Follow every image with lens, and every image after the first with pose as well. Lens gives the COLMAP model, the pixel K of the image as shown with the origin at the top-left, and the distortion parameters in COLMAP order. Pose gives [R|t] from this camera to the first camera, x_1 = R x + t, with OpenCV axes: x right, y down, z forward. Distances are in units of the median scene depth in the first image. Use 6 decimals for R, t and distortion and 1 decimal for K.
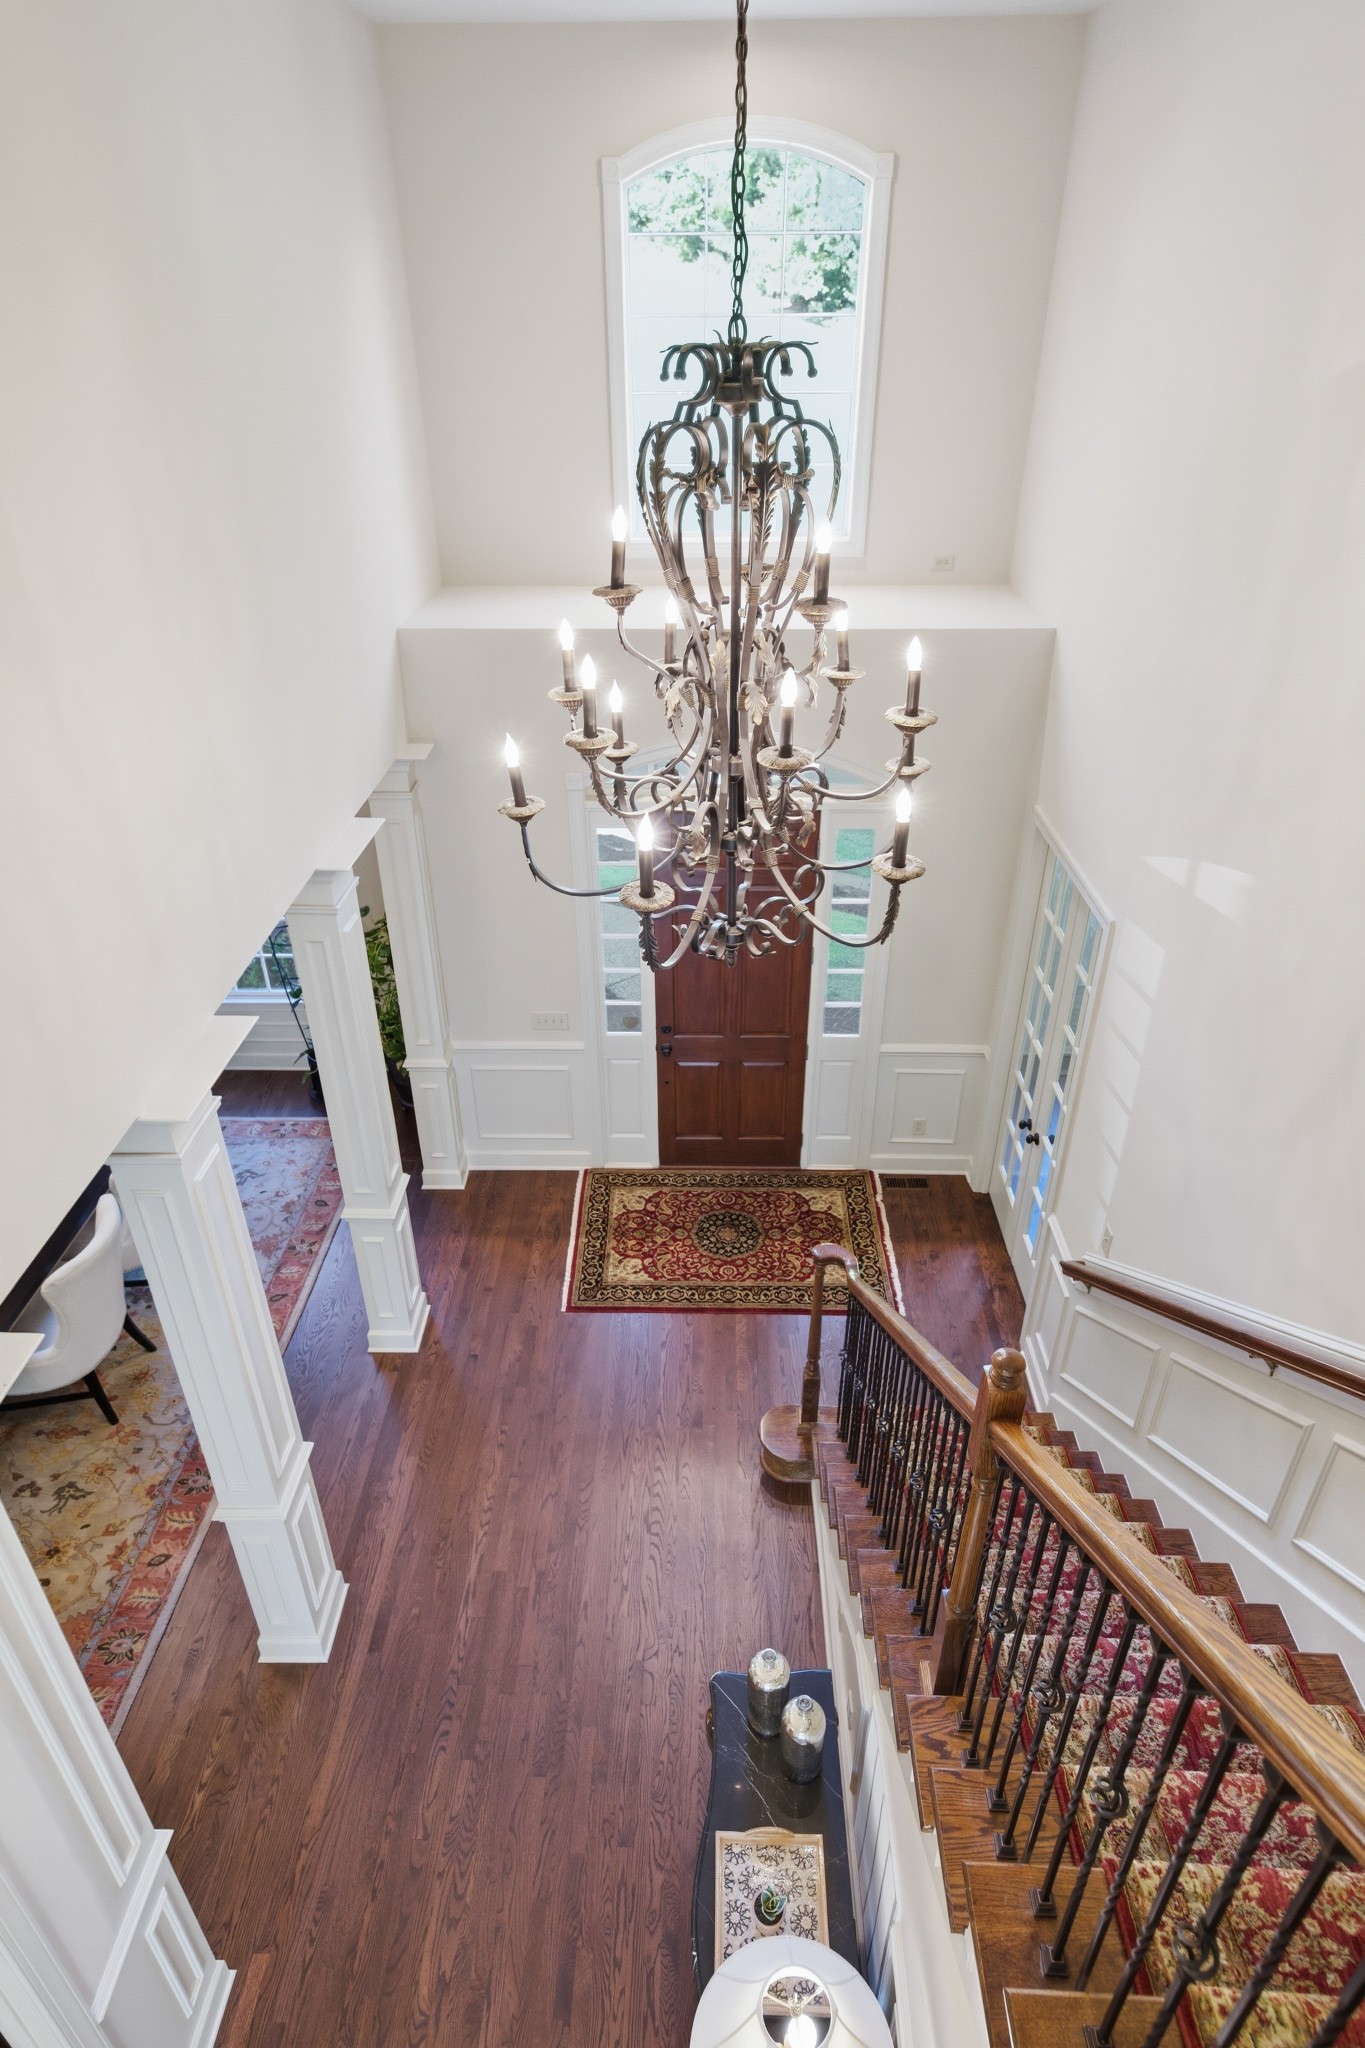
lens RADIAL K [[1161.3, 0, 679.3], [0, 1161.3, 1005.8], [0, 0, 1]] dist [0.003655, 0.000400]
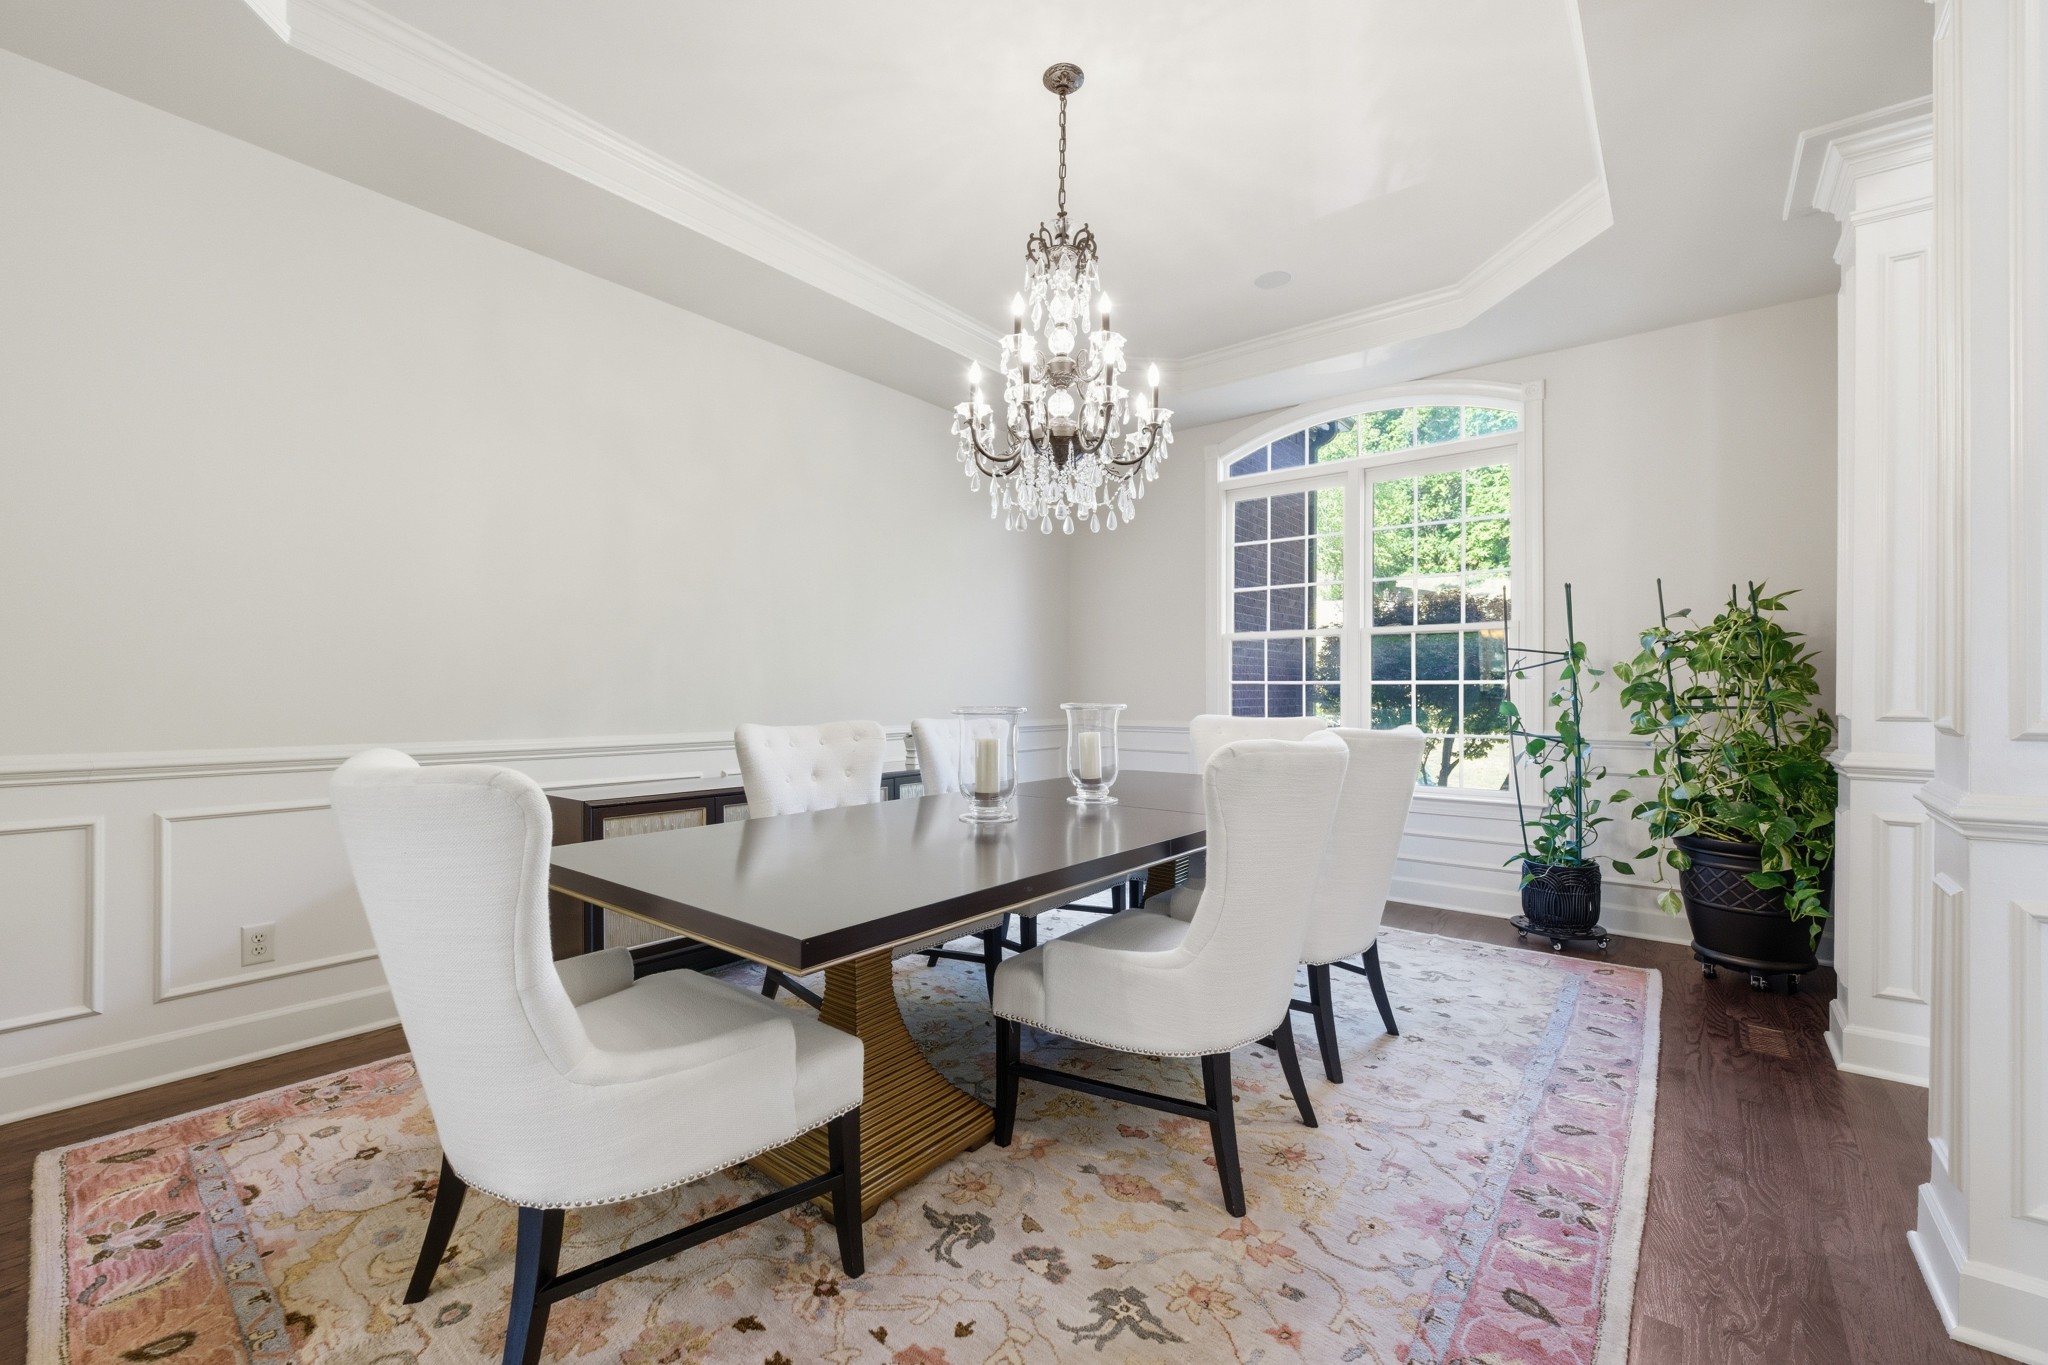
lens RADIAL K [[833.5, 0, 1024.8], [0, 833.5, 686.3], [0, 0, 1]] dist [-0.001912, -0.000384]
pose [[0.798048, -0.000288, -0.602594, -0.375131], [-0.308796, 0.858525, -0.409365, 0.355713], [0.517460, 0.512771, 0.685055, 0.668155]]
